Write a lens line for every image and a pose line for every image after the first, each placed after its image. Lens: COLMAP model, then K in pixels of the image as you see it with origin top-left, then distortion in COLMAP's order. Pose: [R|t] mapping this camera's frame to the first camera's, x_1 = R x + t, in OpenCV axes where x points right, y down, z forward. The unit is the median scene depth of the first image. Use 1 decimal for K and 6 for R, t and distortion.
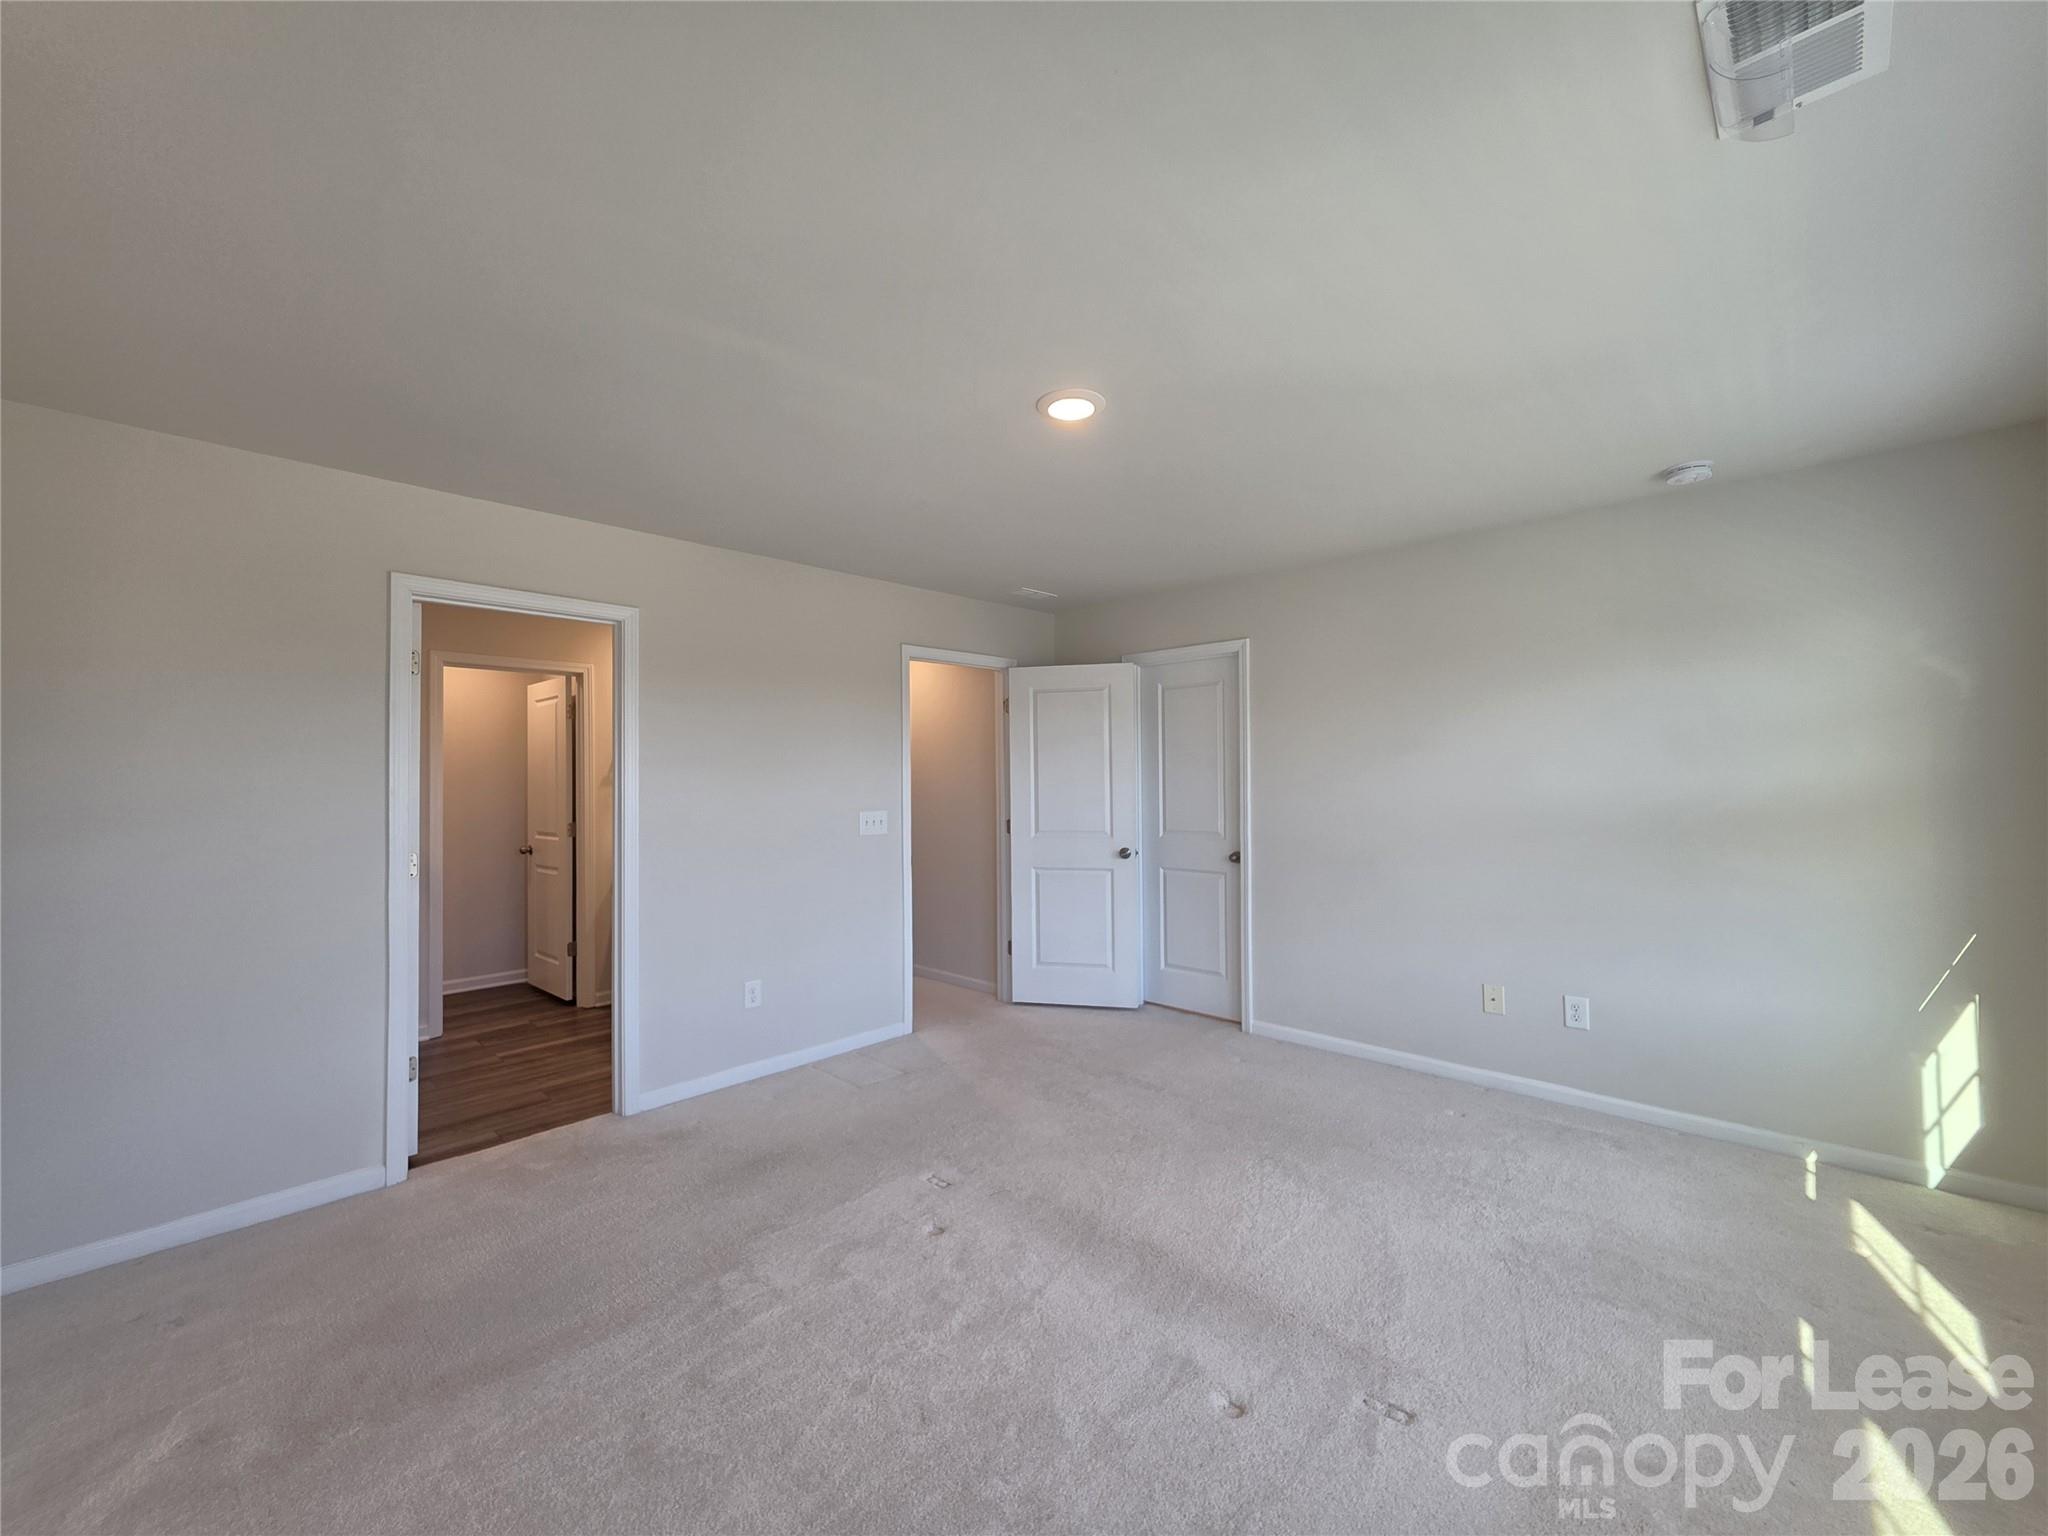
lens RADIAL K [[825.1, 0, 1015.4], [0, 825.1, 760.9], [0, 0, 1]] dist [0.009245, -0.000210]
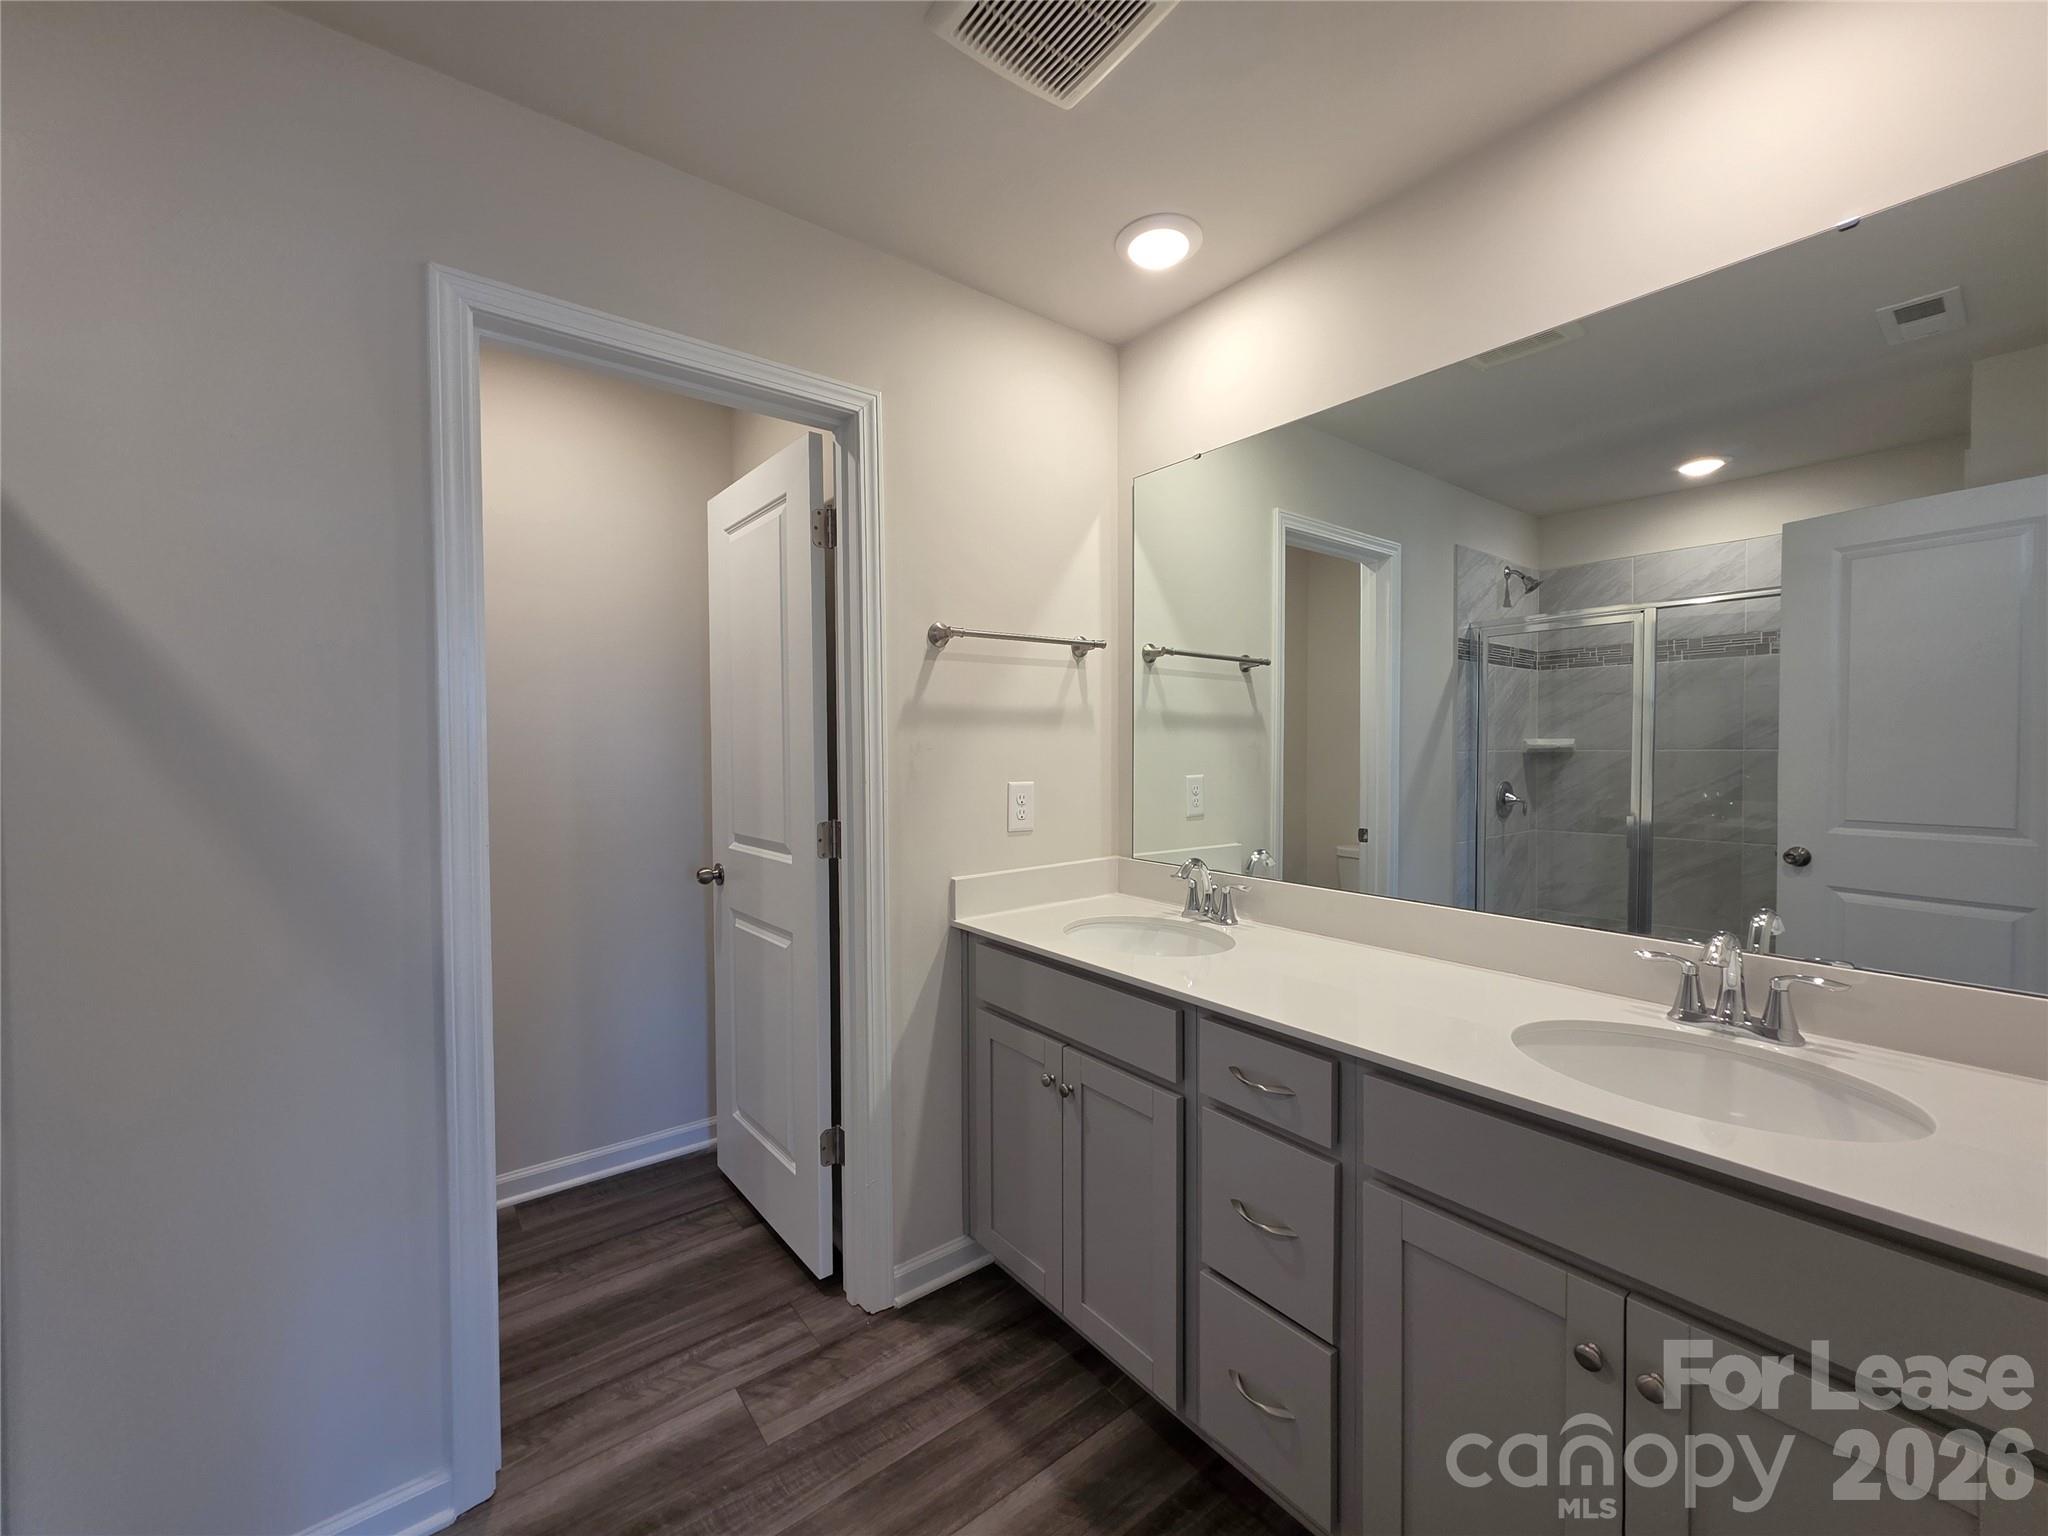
lens RADIAL K [[825.1, 0, 1024.7], [0, 825.1, 766.6], [0, 0, 1]] dist [0.009245, -0.000210]
pose [[0.989937, 0.006639, -0.141353, -0.383851], [-0.001183, 0.999252, 0.038649, 0.034113], [0.141504, -0.038093, 0.989205, 0.622688]]
